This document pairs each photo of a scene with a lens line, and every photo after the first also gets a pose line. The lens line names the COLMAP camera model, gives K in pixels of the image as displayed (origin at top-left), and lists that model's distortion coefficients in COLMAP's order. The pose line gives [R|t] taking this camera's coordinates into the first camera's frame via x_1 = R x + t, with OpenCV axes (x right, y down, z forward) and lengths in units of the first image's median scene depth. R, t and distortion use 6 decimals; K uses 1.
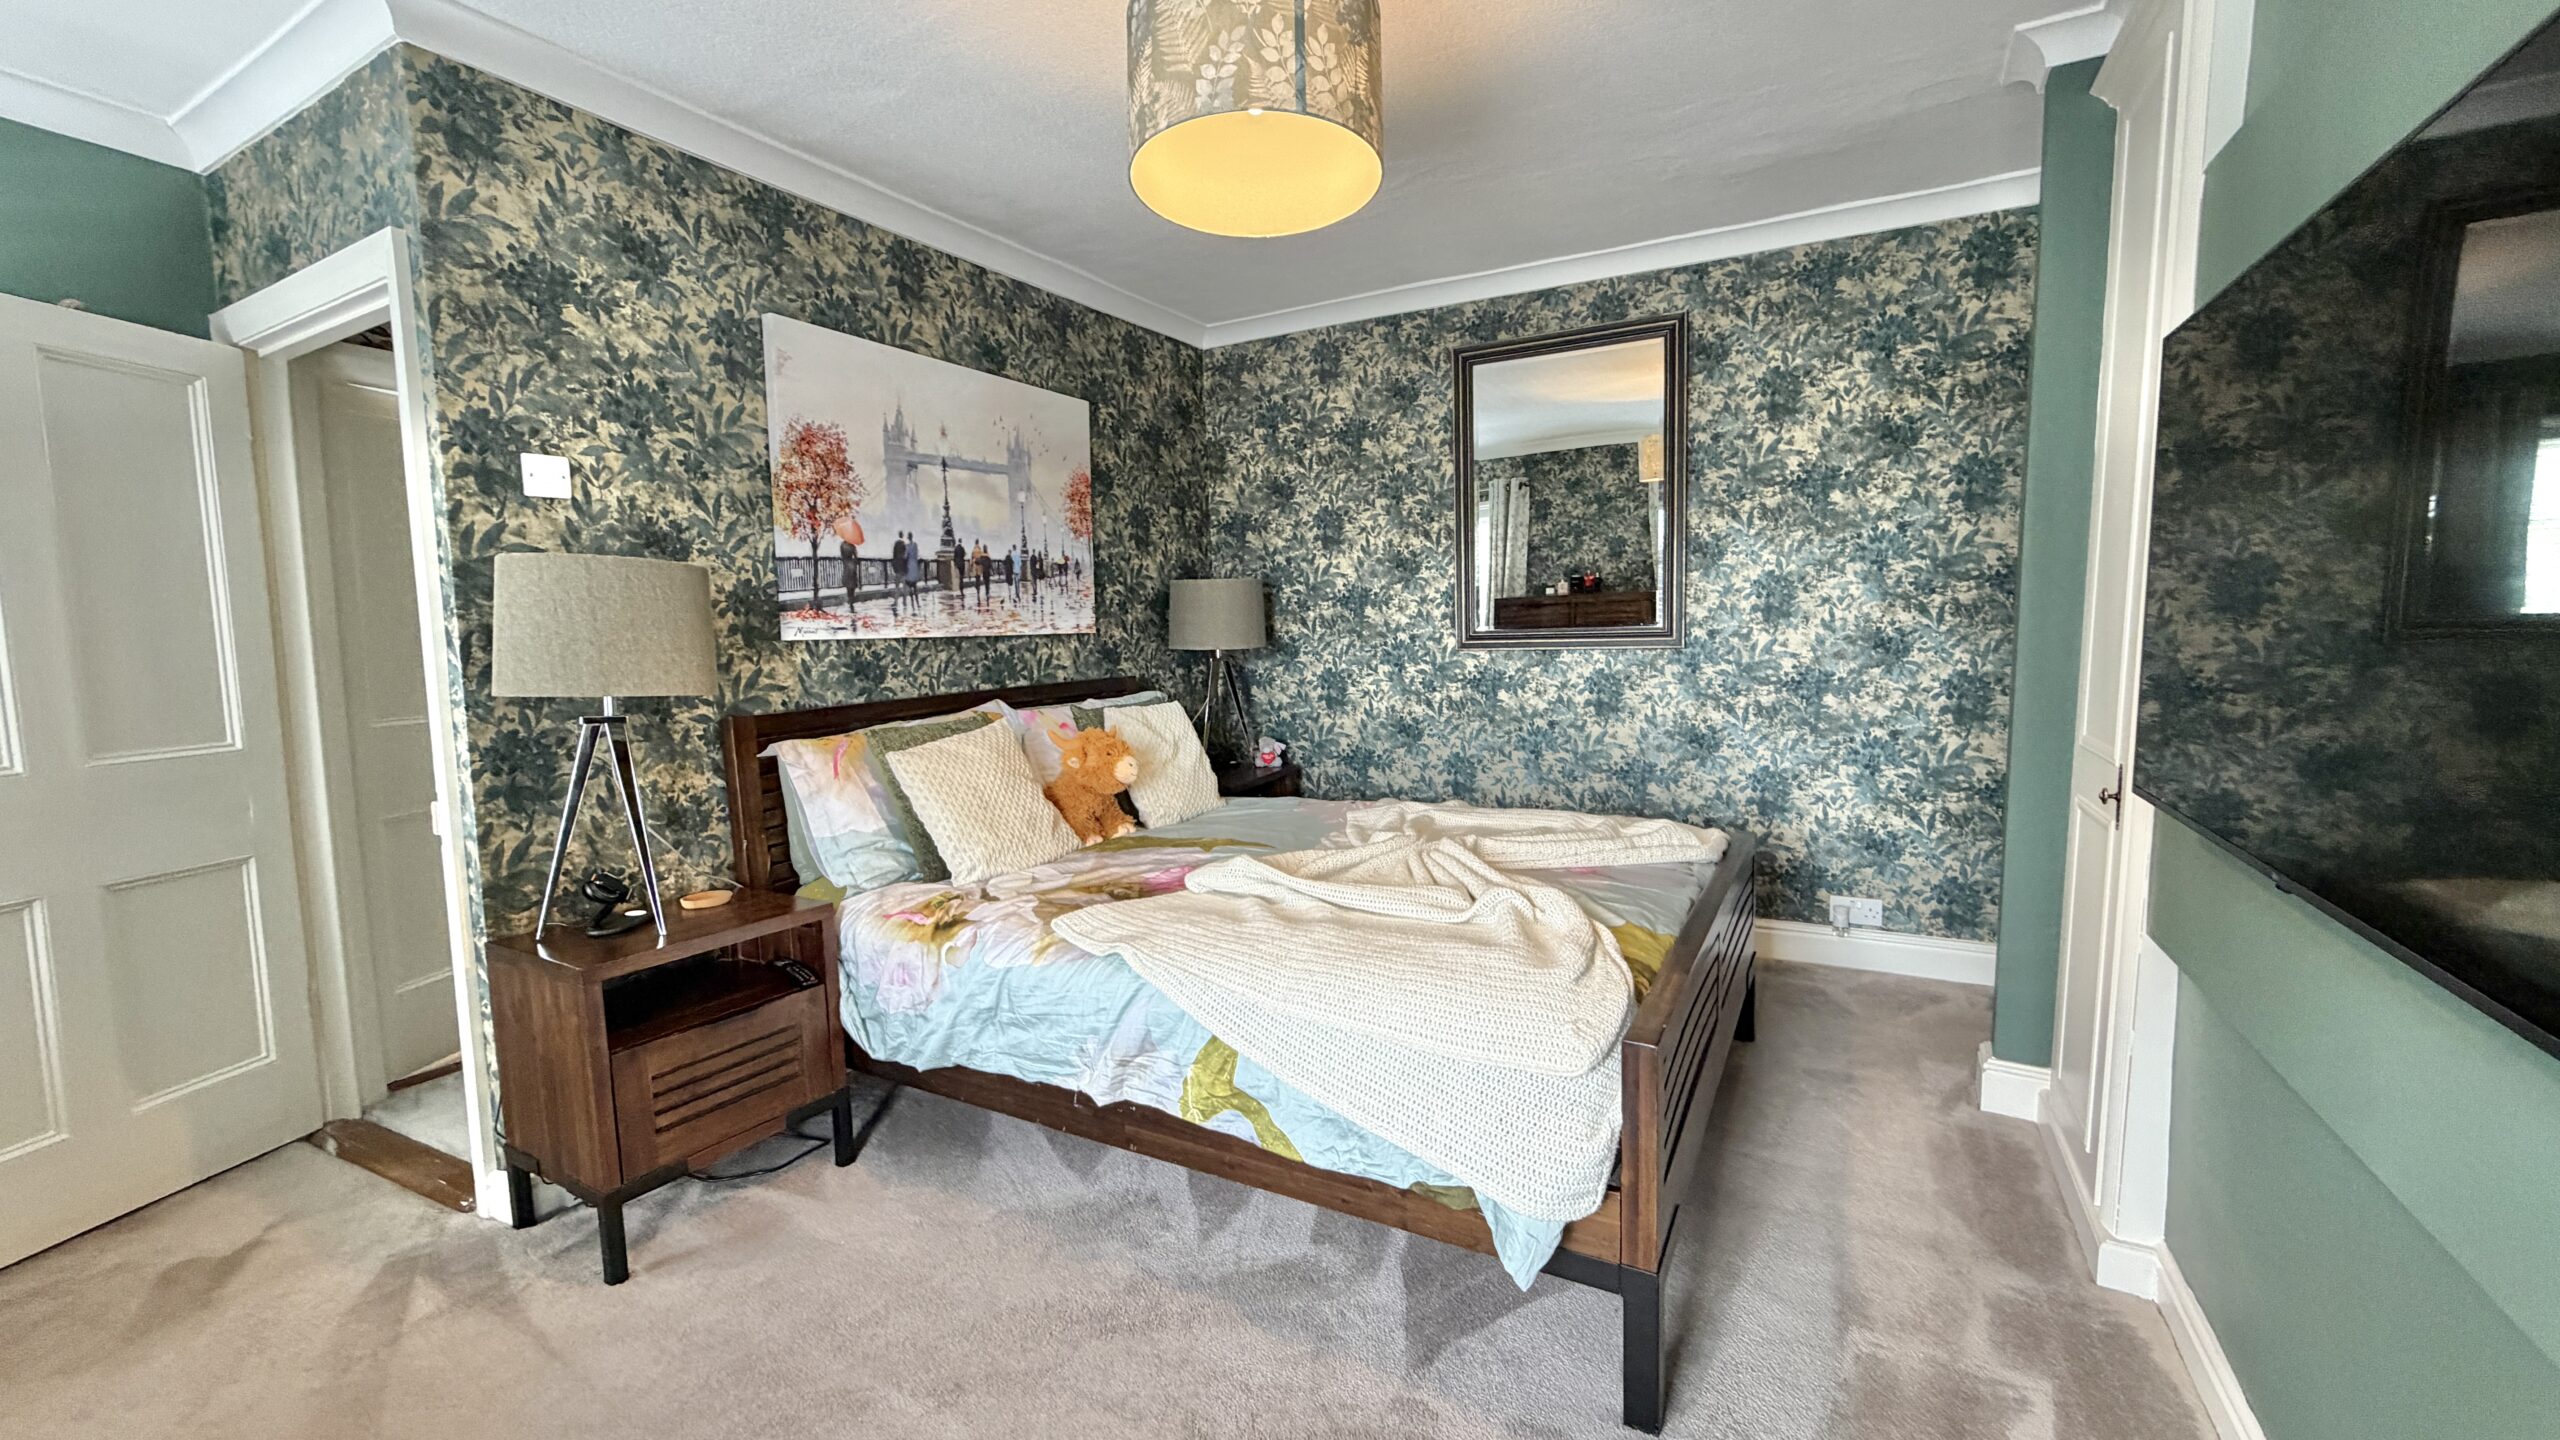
lens RADIAL K [[1016.7, 0, 1292.1], [0, 1016.7, 725.2], [0, 0, 1]] dist [-0.003198, 0.000000]
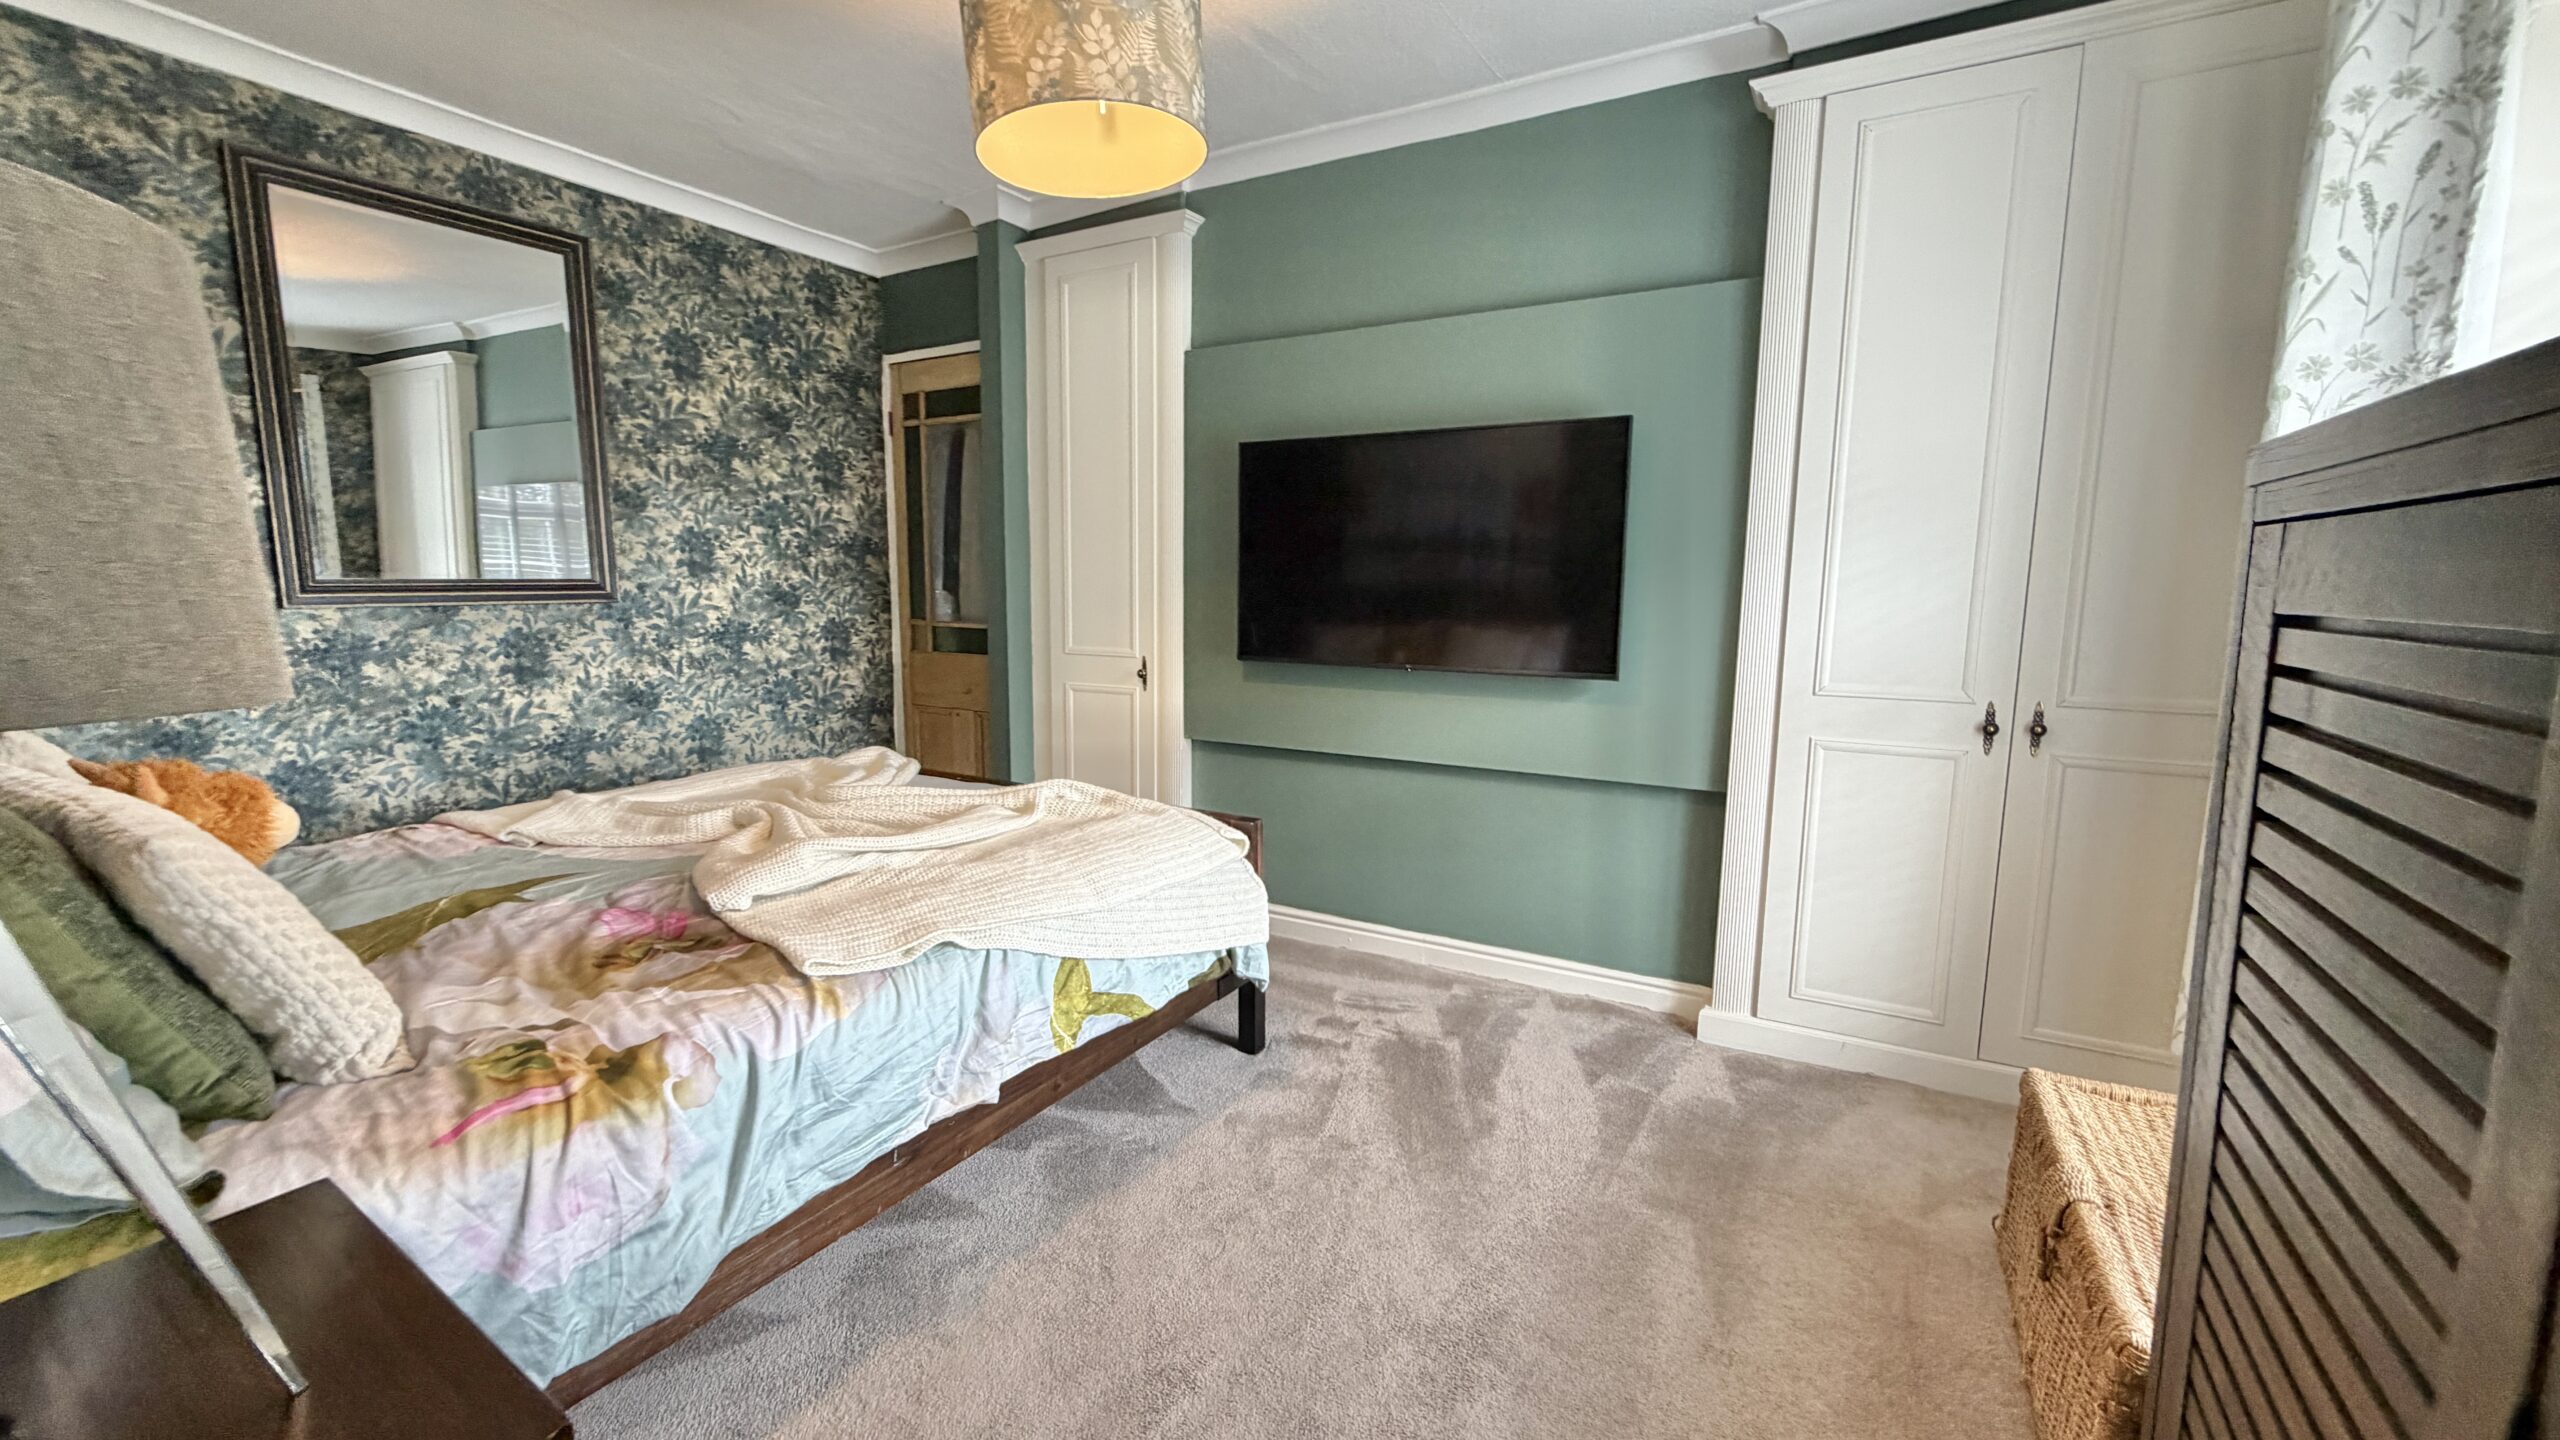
lens RADIAL K [[1016.7, 0, 1290.3], [0, 1016.7, 714.2], [0, 0, 1]] dist [-0.003198, 0.000000]
pose [[0.024351, -0.112385, 0.993366, -0.555439], [0.090737, 0.989808, 0.109758, -0.020253], [-0.995577, 0.087463, 0.034300, 0.365287]]
